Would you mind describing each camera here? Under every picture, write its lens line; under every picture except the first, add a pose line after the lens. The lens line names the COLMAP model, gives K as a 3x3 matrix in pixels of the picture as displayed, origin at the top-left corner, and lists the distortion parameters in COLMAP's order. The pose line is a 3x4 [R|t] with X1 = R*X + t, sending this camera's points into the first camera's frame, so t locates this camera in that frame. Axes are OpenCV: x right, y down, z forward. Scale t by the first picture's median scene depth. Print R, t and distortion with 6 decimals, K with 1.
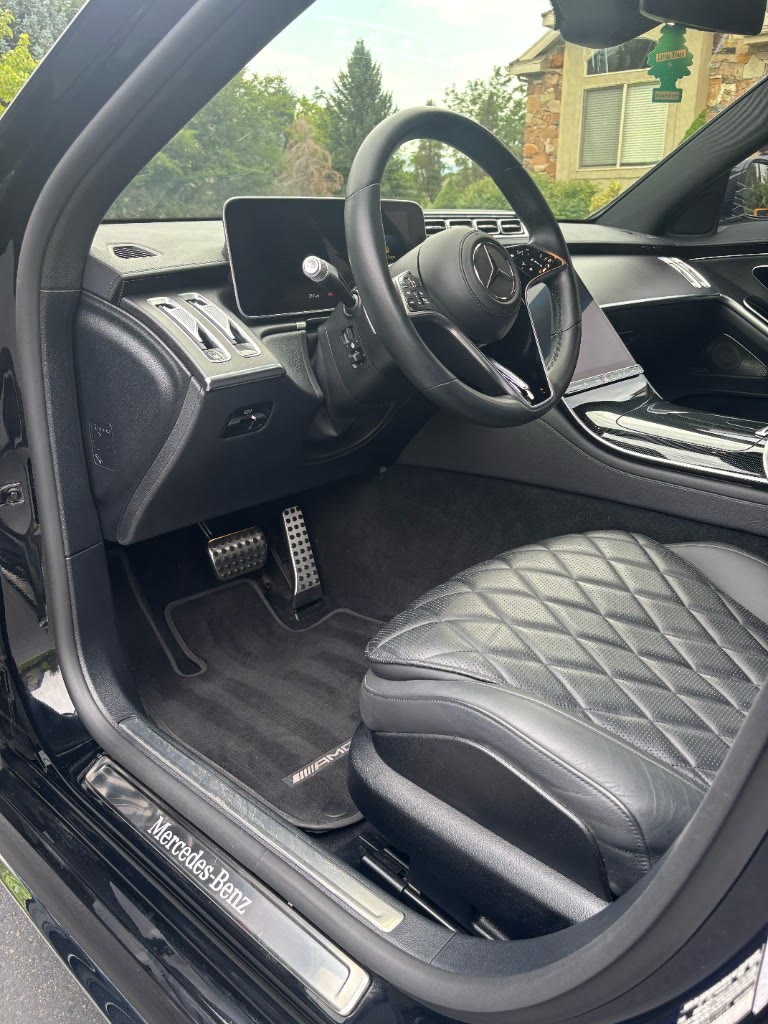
lens RADIAL K [[793.5, 0, 388.1], [0, 793.5, 514.1], [0, 0, 1]] dist [-0.005556, -0.006311]
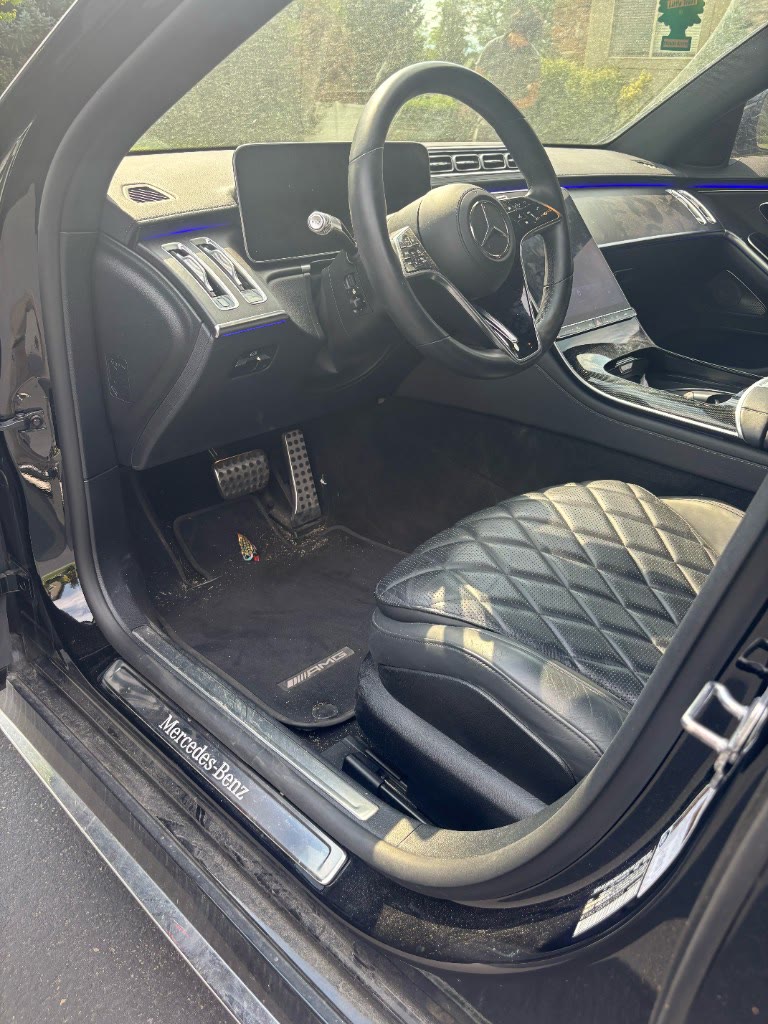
lens RADIAL K [[790.6, 0, 384.0], [0, 790.6, 512.0], [0, 0, 1]] dist [0.003988, -0.010225]
pose [[0.999183, 0.039970, -0.006018, 0.014246], [-0.038947, 0.991856, 0.121262, -0.053402], [0.010816, -0.120929, 0.992602, -0.084907]]
